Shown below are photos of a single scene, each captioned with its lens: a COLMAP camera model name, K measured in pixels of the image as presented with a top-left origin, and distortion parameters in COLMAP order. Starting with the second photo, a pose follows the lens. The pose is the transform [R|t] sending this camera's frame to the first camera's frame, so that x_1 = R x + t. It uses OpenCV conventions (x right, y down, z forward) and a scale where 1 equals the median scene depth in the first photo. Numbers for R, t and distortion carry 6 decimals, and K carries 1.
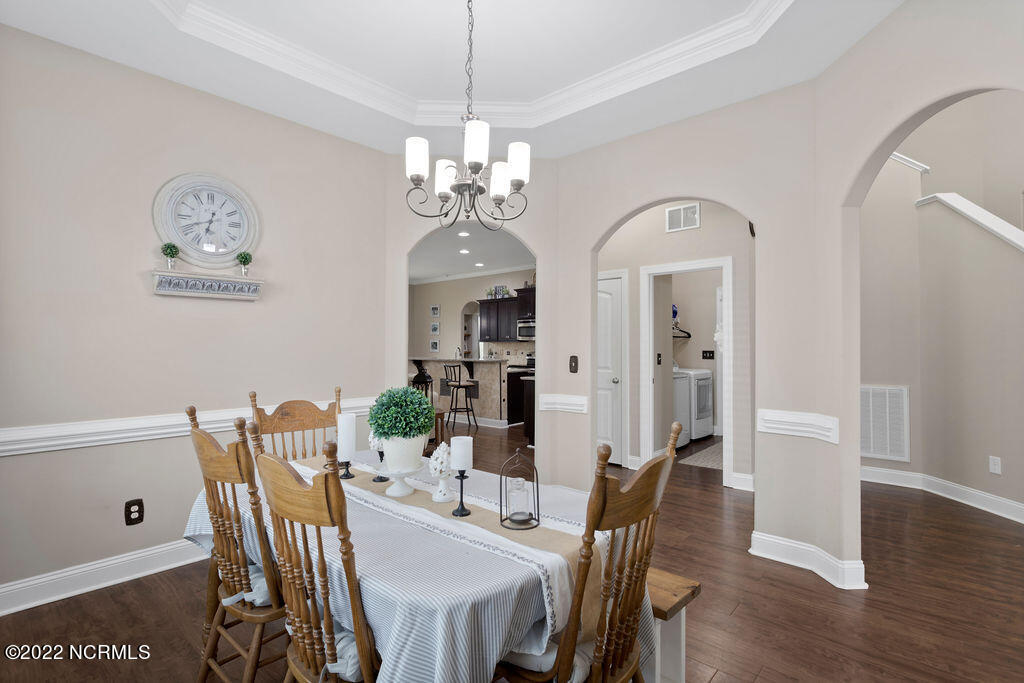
lens RADIAL K [[492.7, 0, 512.0], [0, 492.7, 341.5], [0, 0, 1]] dist [0.000396, 0.000555]
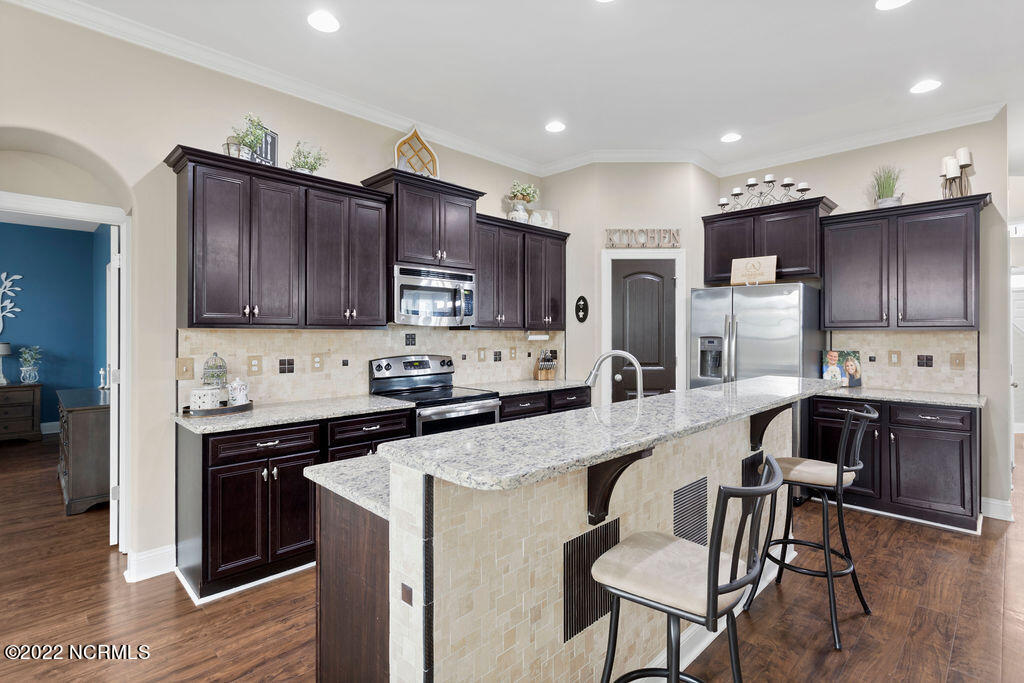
lens RADIAL K [[492.7, 0, 512.0], [0, 492.7, 341.5], [0, 0, 1]] dist [0.000396, 0.000555]
pose [[0.057127, -0.017807, 0.998208, -0.303364], [-0.010634, 0.999773, 0.018444, 0.001758], [-0.998310, -0.011669, 0.056925, 0.866335]]
